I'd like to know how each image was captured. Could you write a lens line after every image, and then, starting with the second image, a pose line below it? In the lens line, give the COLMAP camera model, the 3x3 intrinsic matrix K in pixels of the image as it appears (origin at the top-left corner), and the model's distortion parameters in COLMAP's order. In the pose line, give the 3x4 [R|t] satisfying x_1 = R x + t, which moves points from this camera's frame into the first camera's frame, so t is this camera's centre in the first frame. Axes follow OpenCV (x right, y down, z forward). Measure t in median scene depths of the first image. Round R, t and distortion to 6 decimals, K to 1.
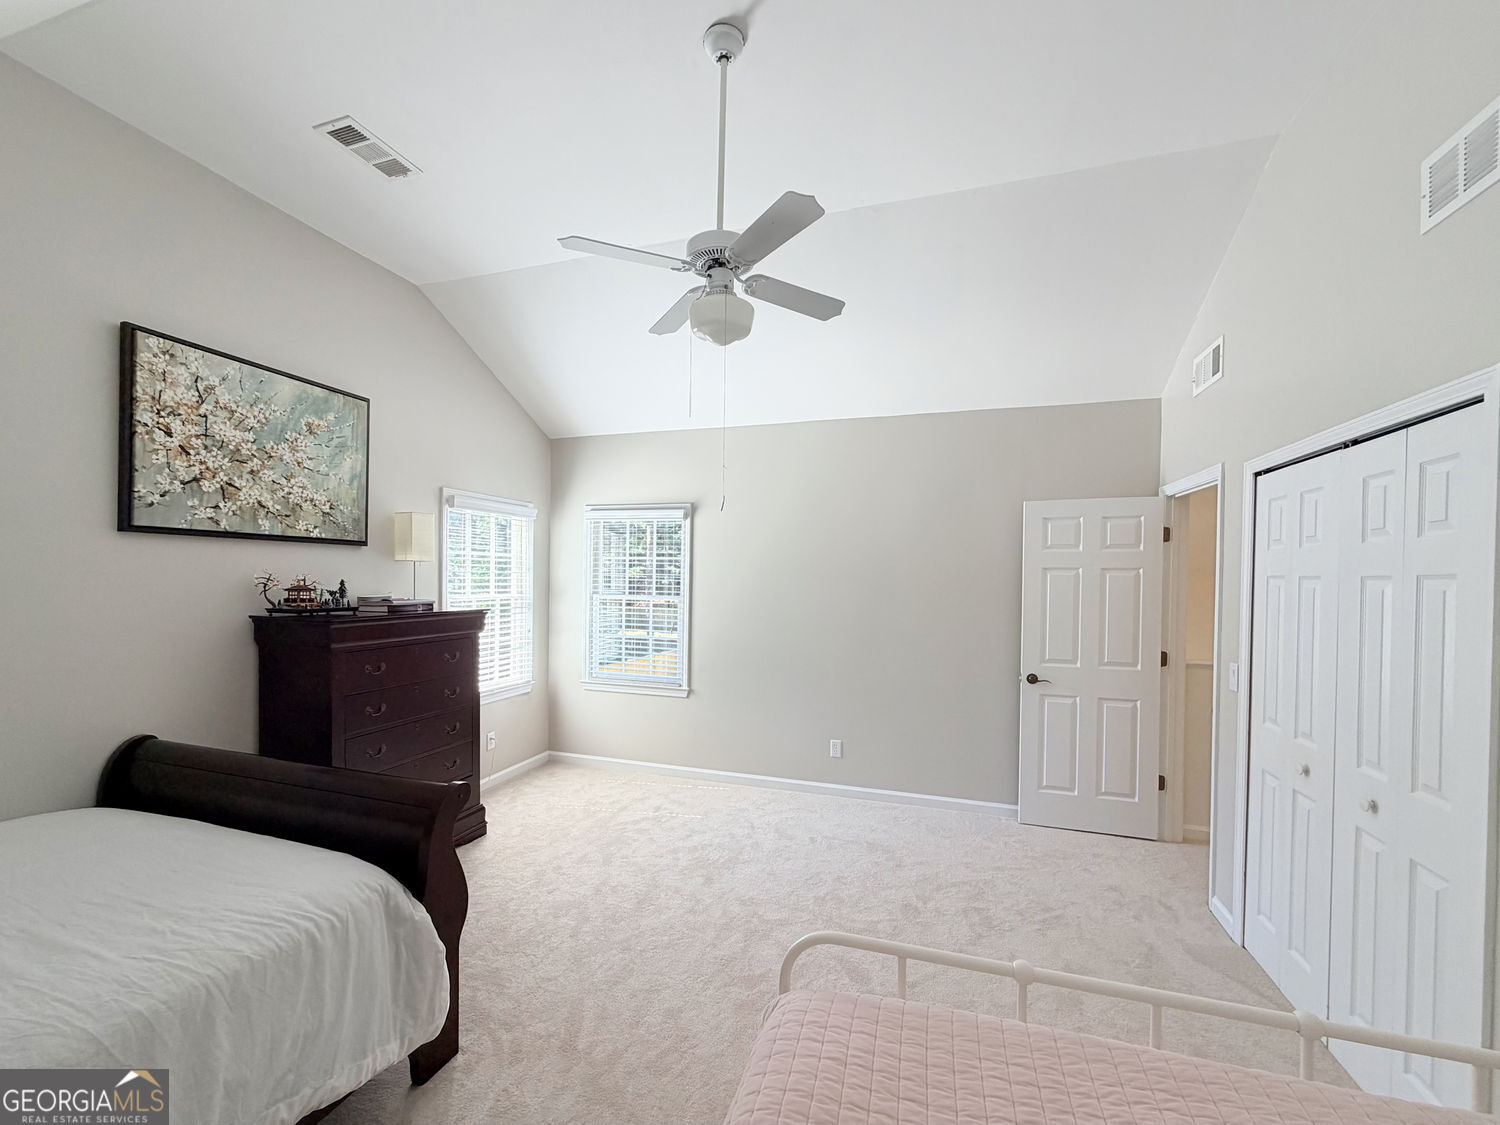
lens RADIAL K [[623.5, 0, 744.9], [0, 623.5, 578.8], [0, 0, 1]] dist [0.002438, 0.000195]
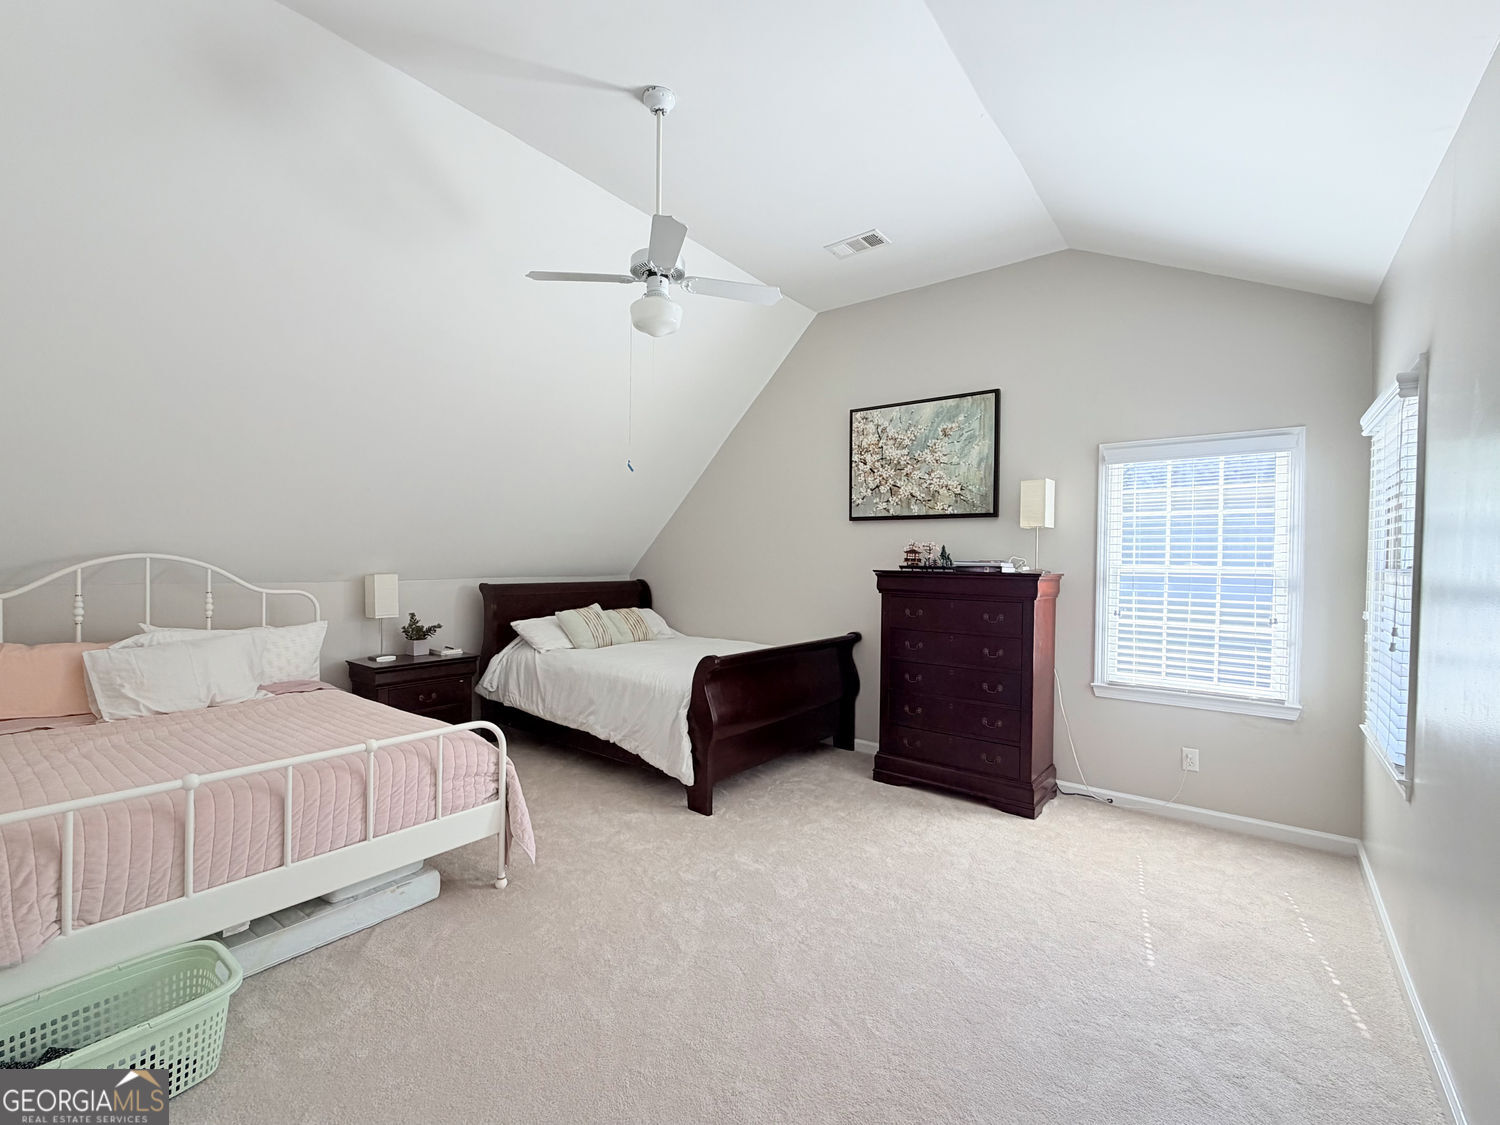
lens RADIAL K [[652.6, 0, 746.0], [0, 652.6, 557.7], [0, 0, 1]] dist [-0.000937, -0.000019]
pose [[-0.349273, -0.021872, -0.936766, 0.808264], [-0.022418, 0.999636, -0.014982, 0.060434], [0.936753, 0.015768, -0.349636, 1.183591]]
